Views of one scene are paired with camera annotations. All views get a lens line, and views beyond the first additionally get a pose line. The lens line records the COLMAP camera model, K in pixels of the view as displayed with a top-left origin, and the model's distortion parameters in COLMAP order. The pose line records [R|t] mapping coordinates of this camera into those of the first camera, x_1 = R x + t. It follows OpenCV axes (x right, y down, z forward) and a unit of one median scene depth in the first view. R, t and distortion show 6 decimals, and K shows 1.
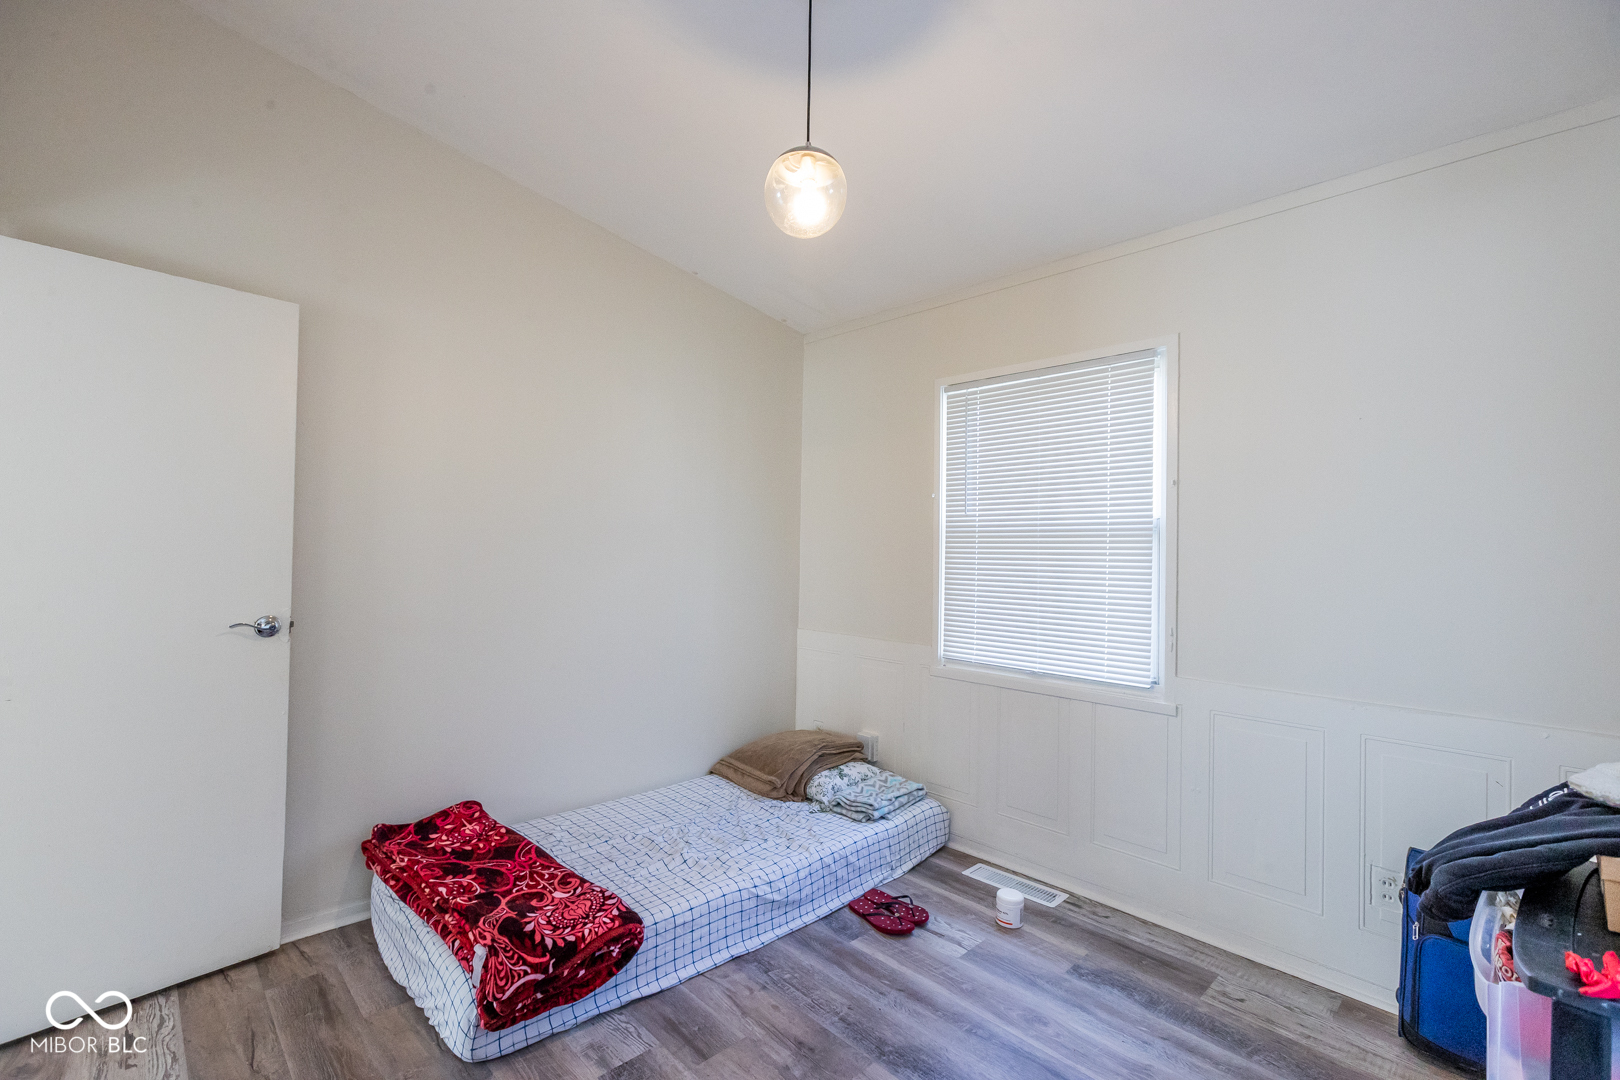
lens RADIAL K [[723.7, 0, 803.8], [0, 723.7, 542.1], [0, 0, 1]] dist [-0.015173, 0.007766]
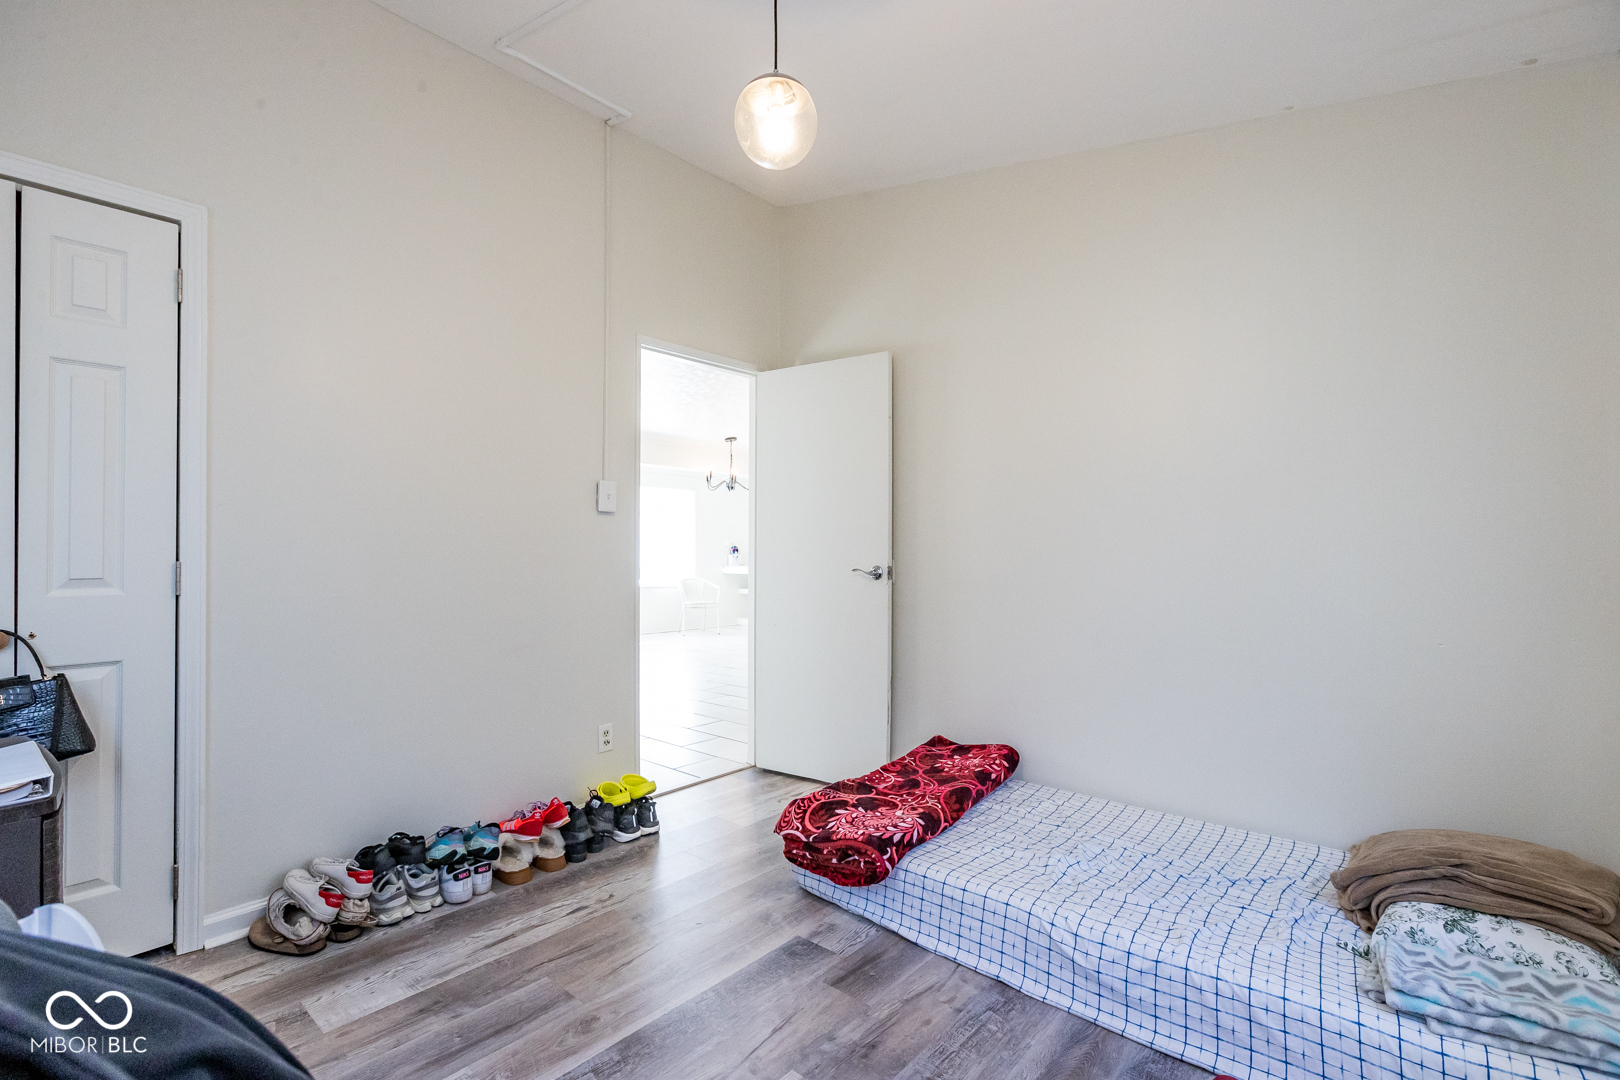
lens RADIAL K [[723.7, 0, 797.0], [0, 723.7, 547.6], [0, 0, 1]] dist [-0.015173, 0.007766]
pose [[0.084648, -0.019635, -0.996217, 0.722719], [0.007505, 0.999790, -0.019068, 0.091320], [0.996383, -0.005863, 0.084778, 0.699997]]
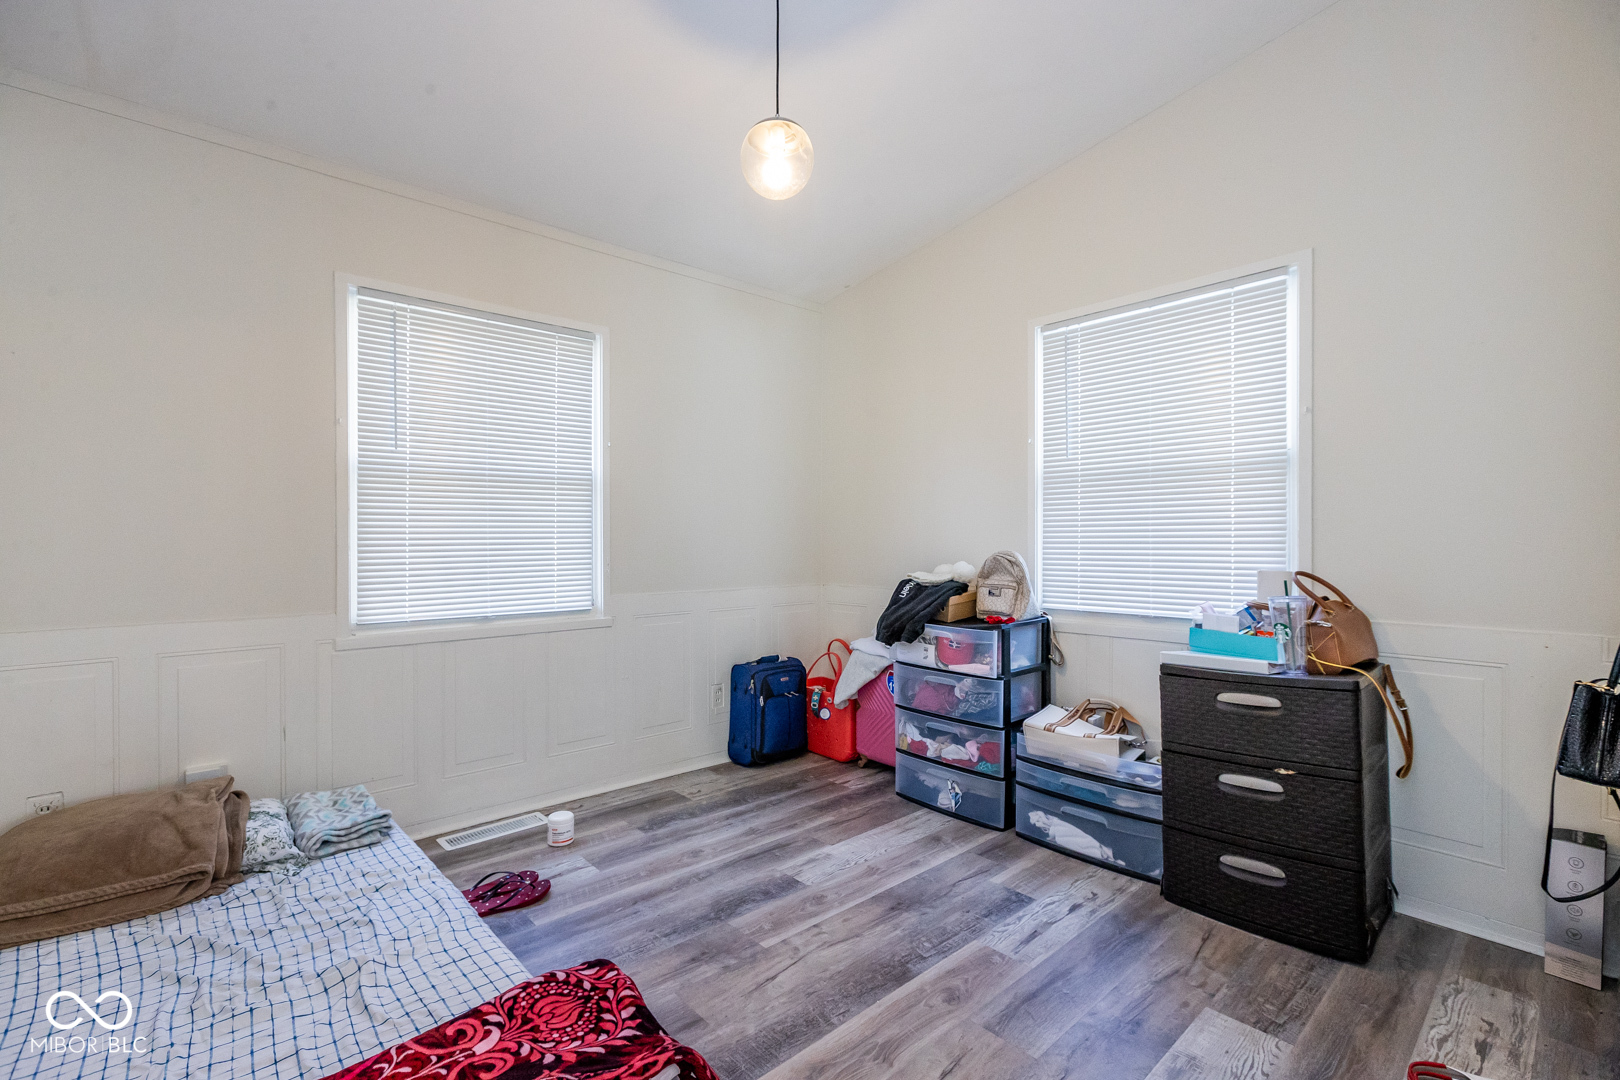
lens RADIAL K [[723.7, 0, 812.7], [0, 723.7, 537.2], [0, 0, 1]] dist [-0.015173, 0.007766]
pose [[0.015783, -0.015783, 0.999751, -0.848516], [-0.007773, 0.999843, 0.015907, 0.065527], [-0.999845, -0.008022, 0.015658, 0.684362]]
